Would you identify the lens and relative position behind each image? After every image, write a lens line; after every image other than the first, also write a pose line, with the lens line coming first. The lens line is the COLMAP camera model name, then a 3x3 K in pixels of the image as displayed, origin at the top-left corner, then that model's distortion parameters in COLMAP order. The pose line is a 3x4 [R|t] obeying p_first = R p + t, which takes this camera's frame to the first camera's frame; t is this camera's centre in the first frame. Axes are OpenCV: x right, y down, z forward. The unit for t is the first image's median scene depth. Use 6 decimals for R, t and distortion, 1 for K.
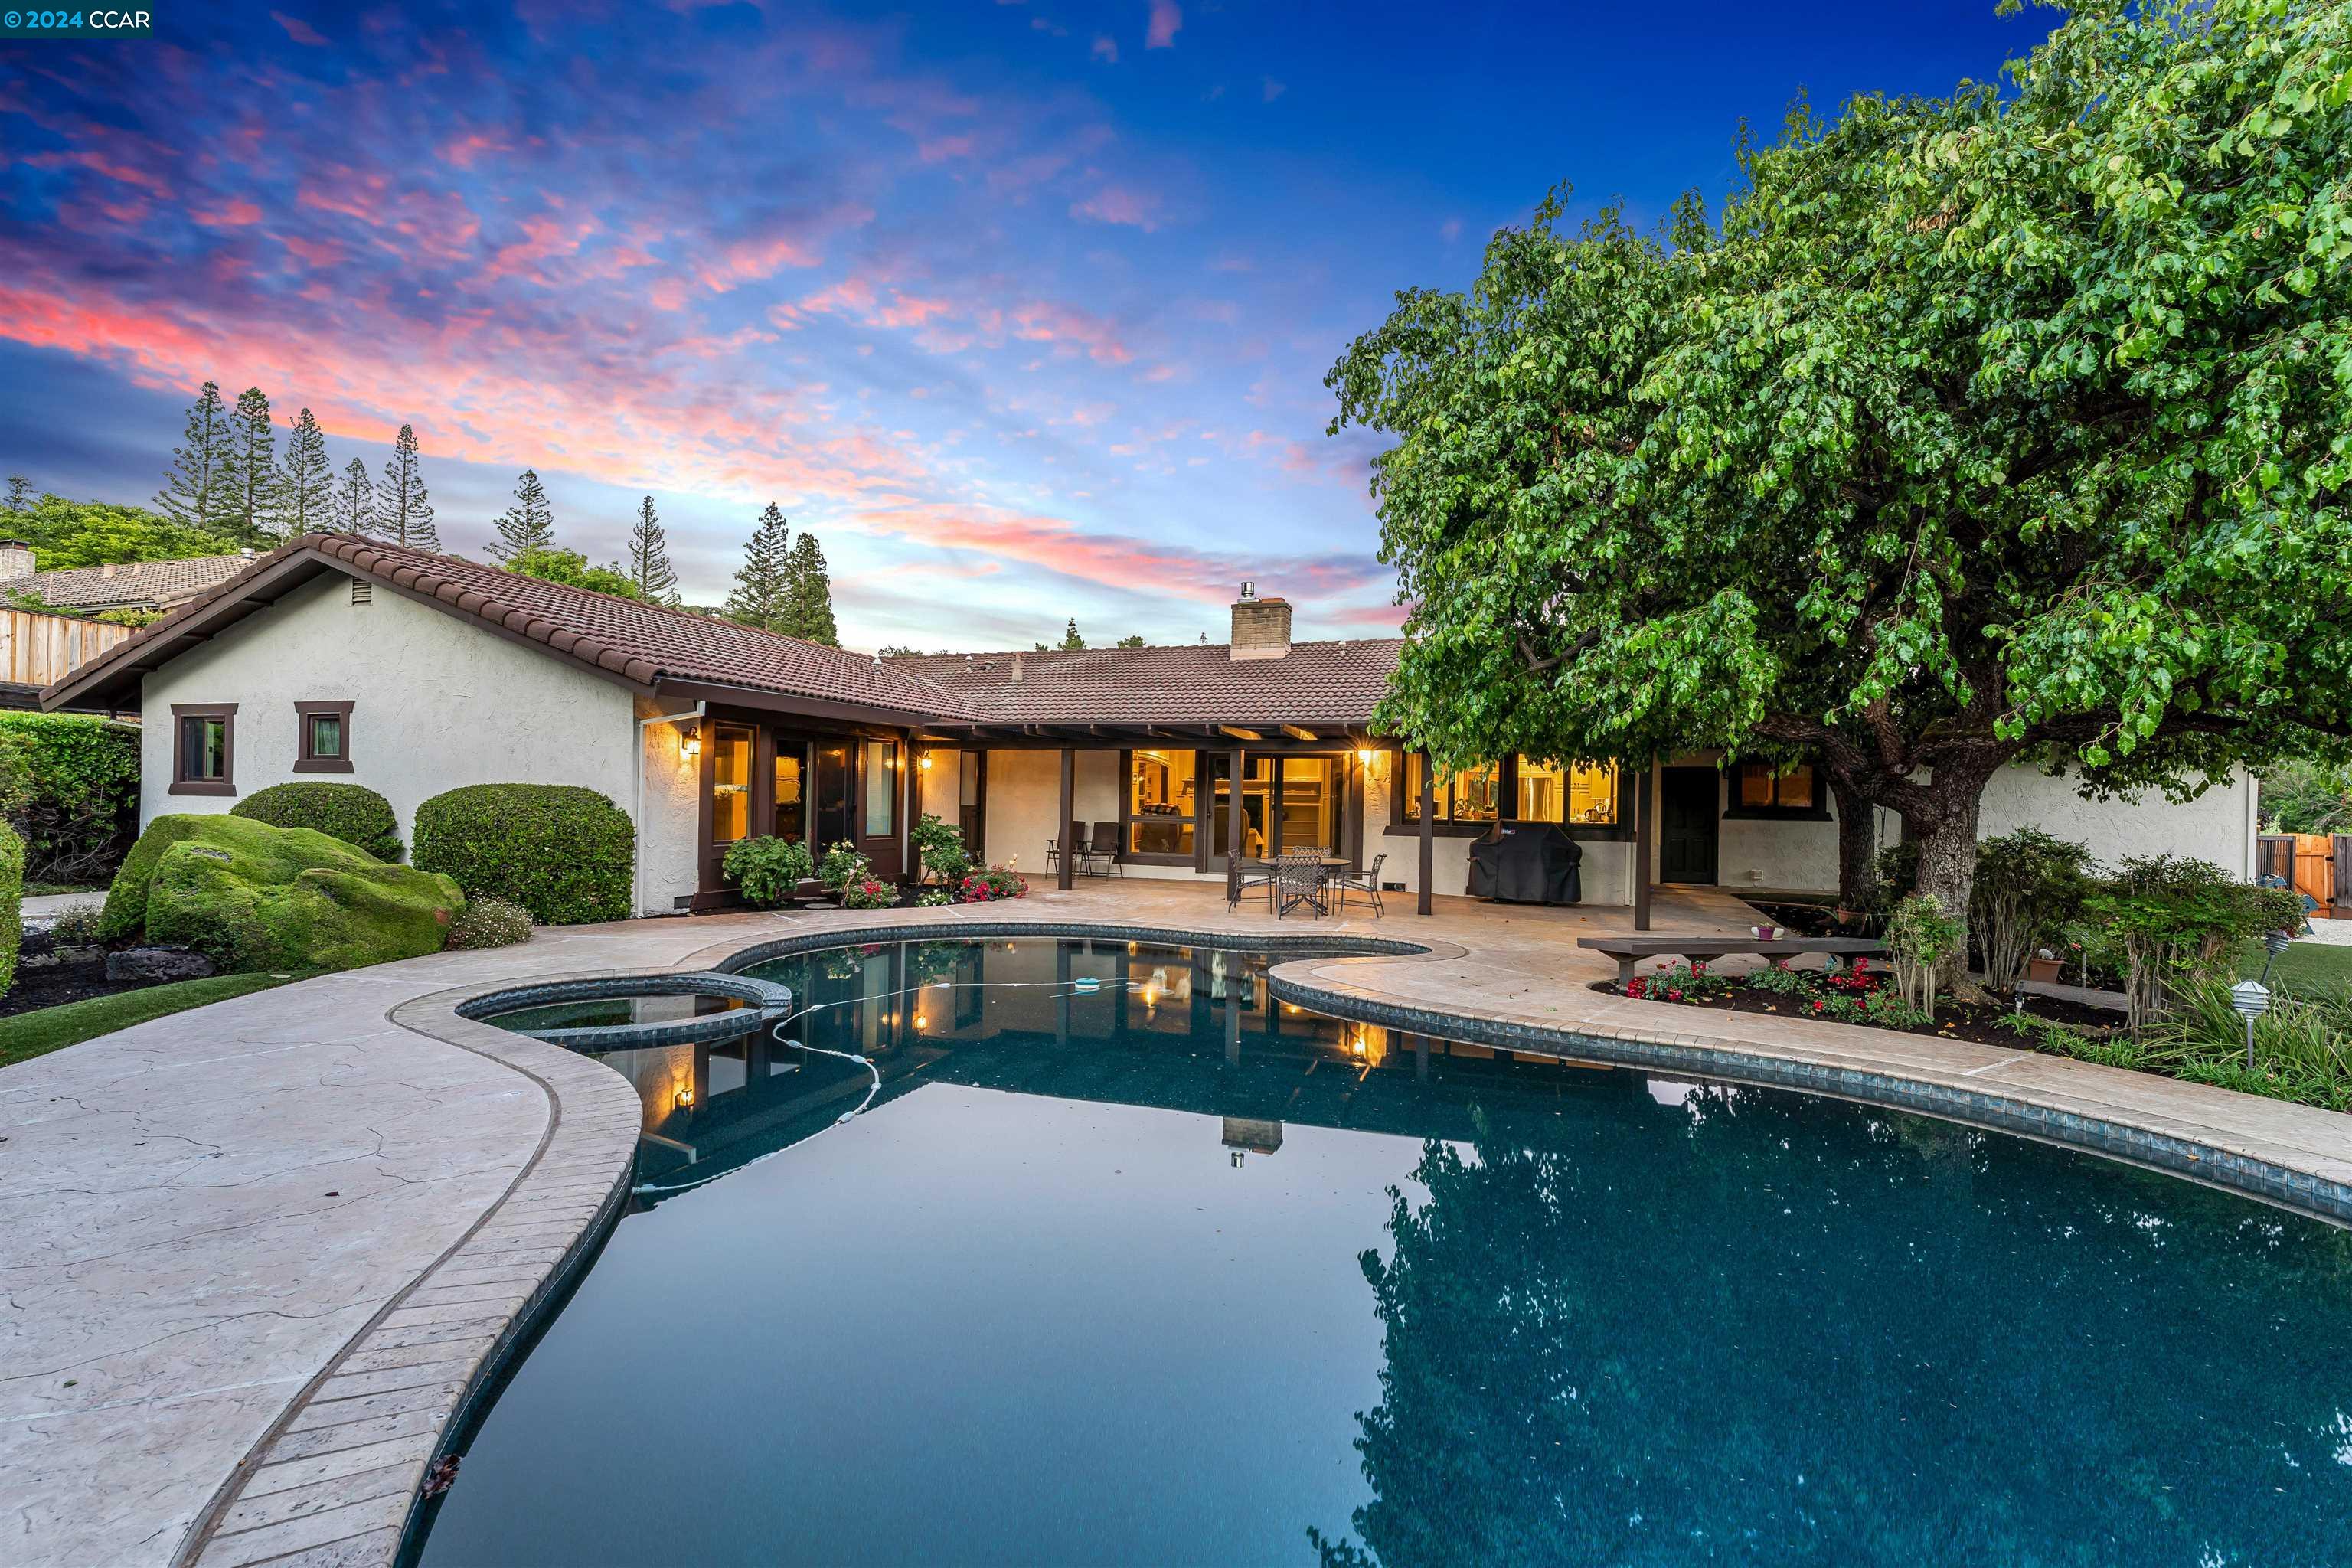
lens RADIAL K [[1313.6, 0, 1166.4], [0, 1313.6, 818.7], [0, 0, 1]] dist [-0.003423, -0.000904]
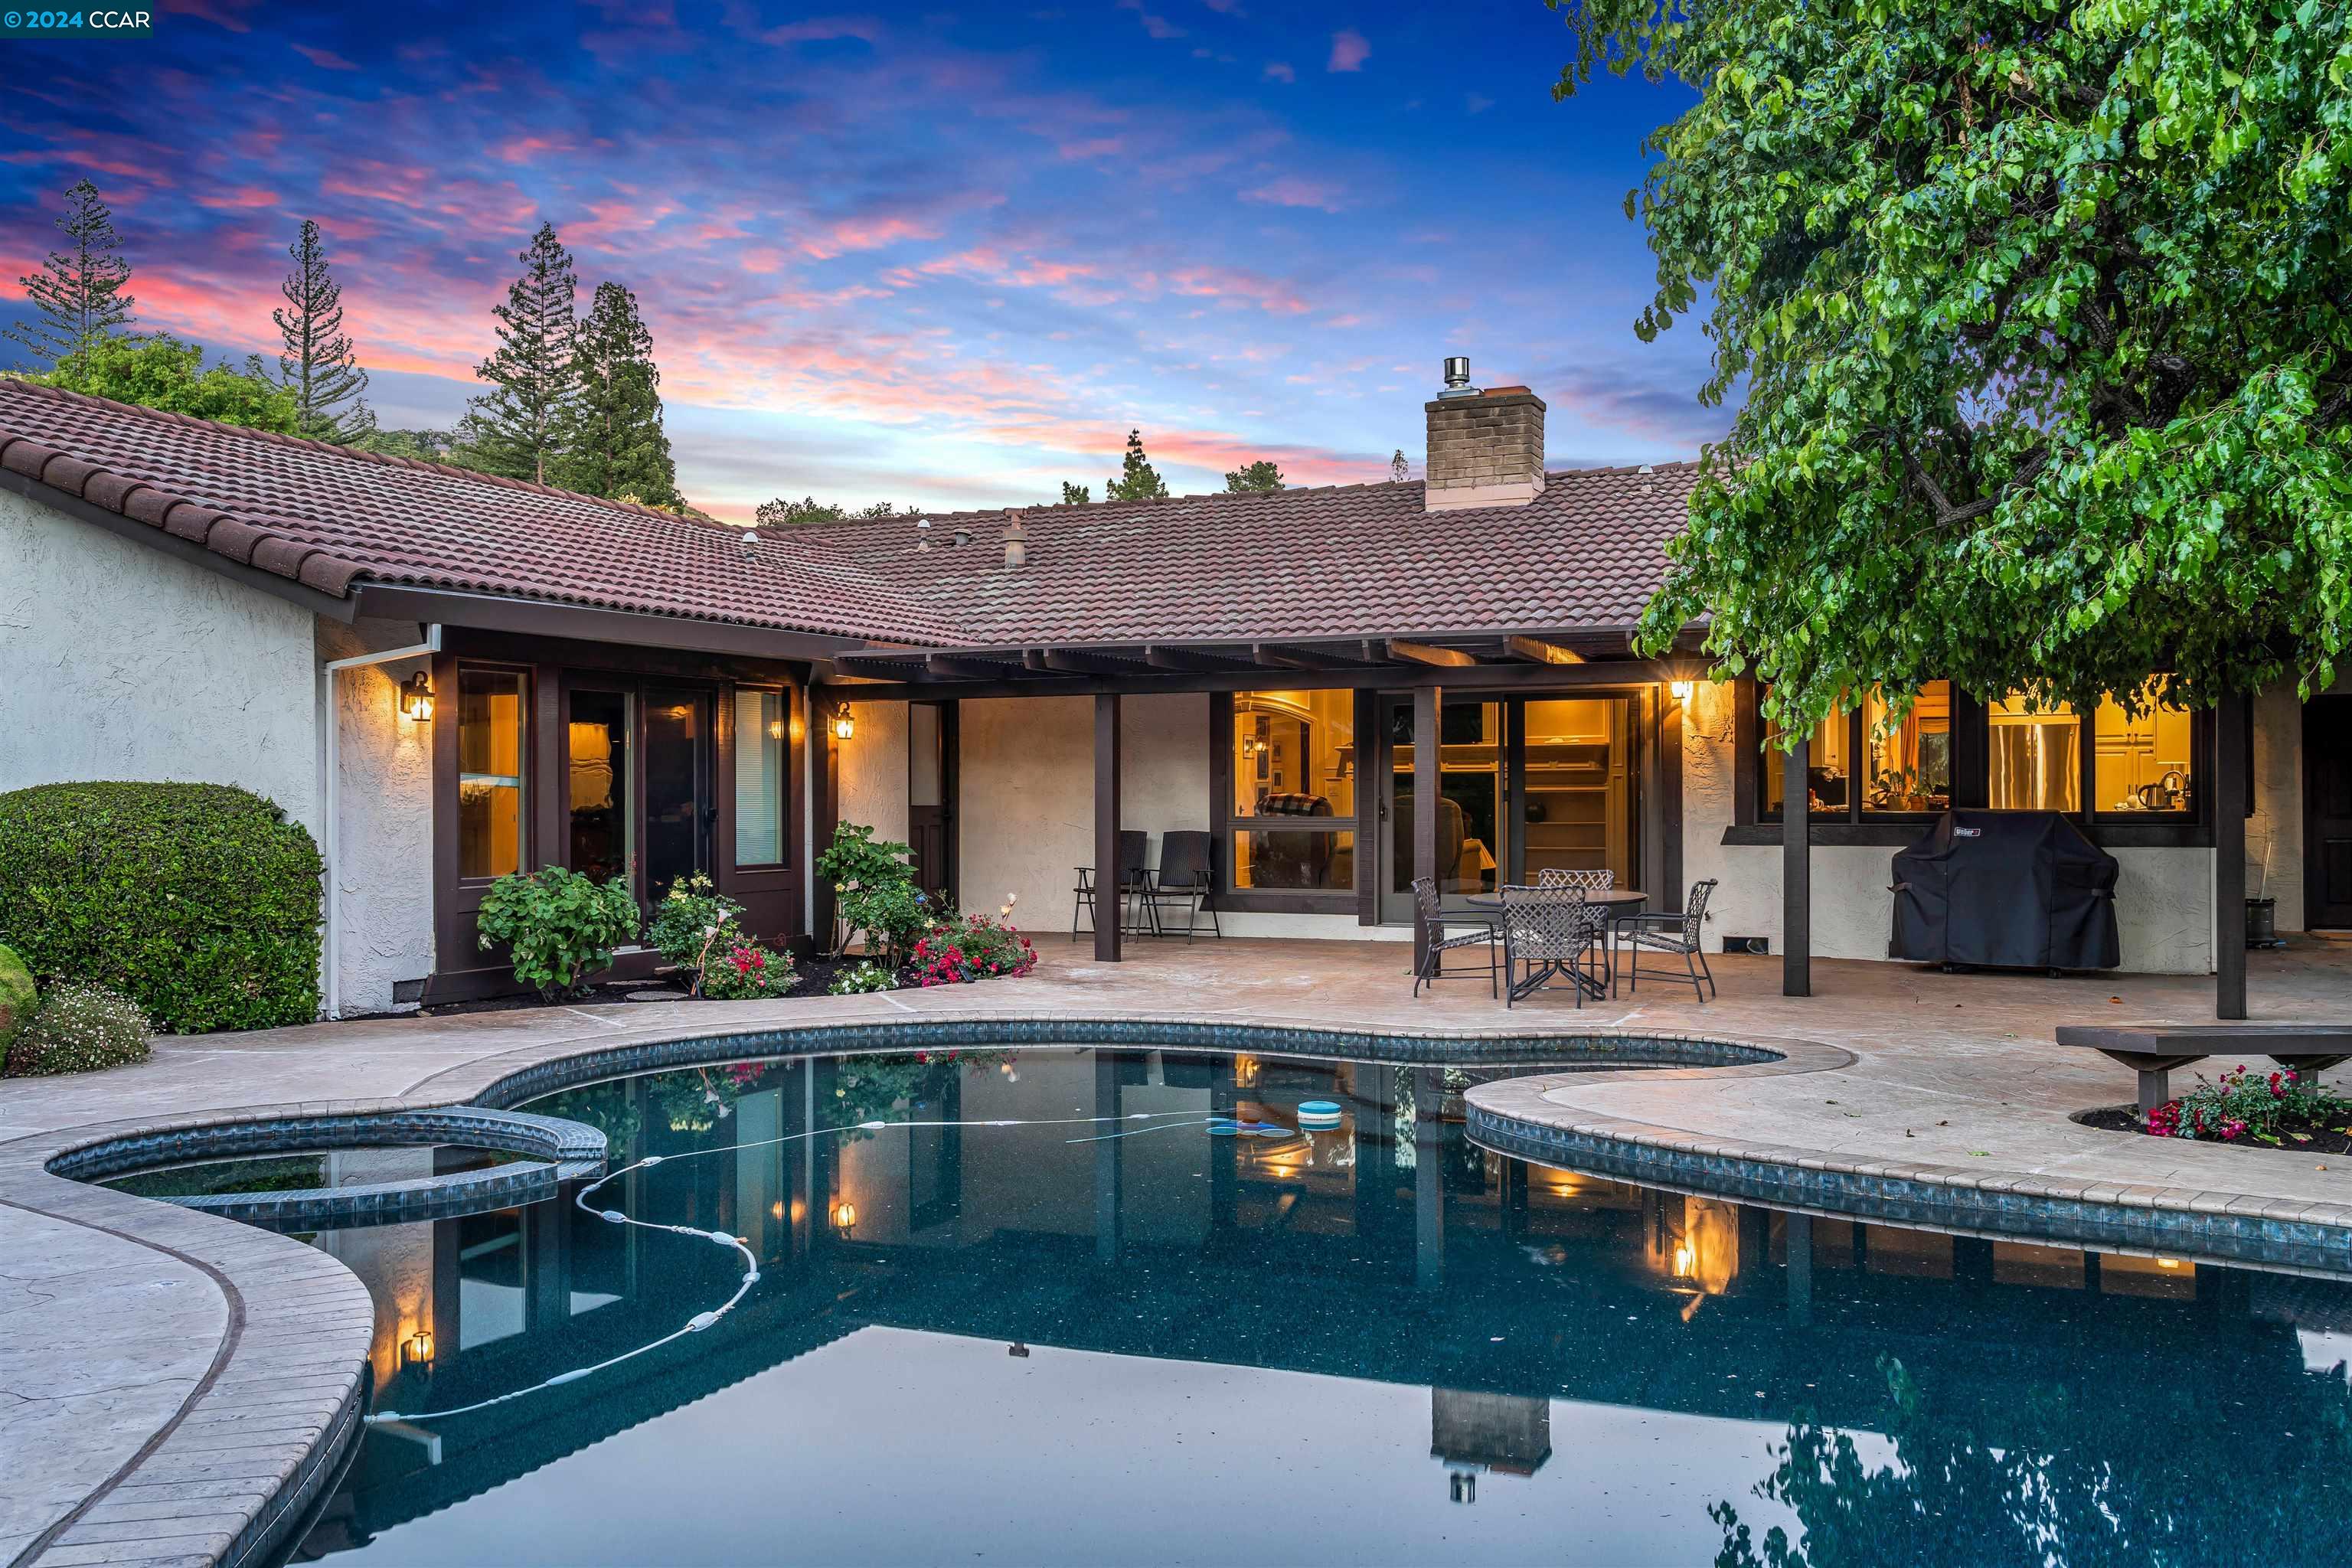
lens RADIAL K [[3218.9, 0, 1119.7], [0, 3218.9, 871.0], [0, 0, 1]] dist [0.077665, 0.082810]
pose [[0.993231, -0.020157, -0.114391, 0.081801], [0.020784, 0.999775, 0.004287, 0.013482], [0.114278, -0.006635, 0.993427, -0.304848]]
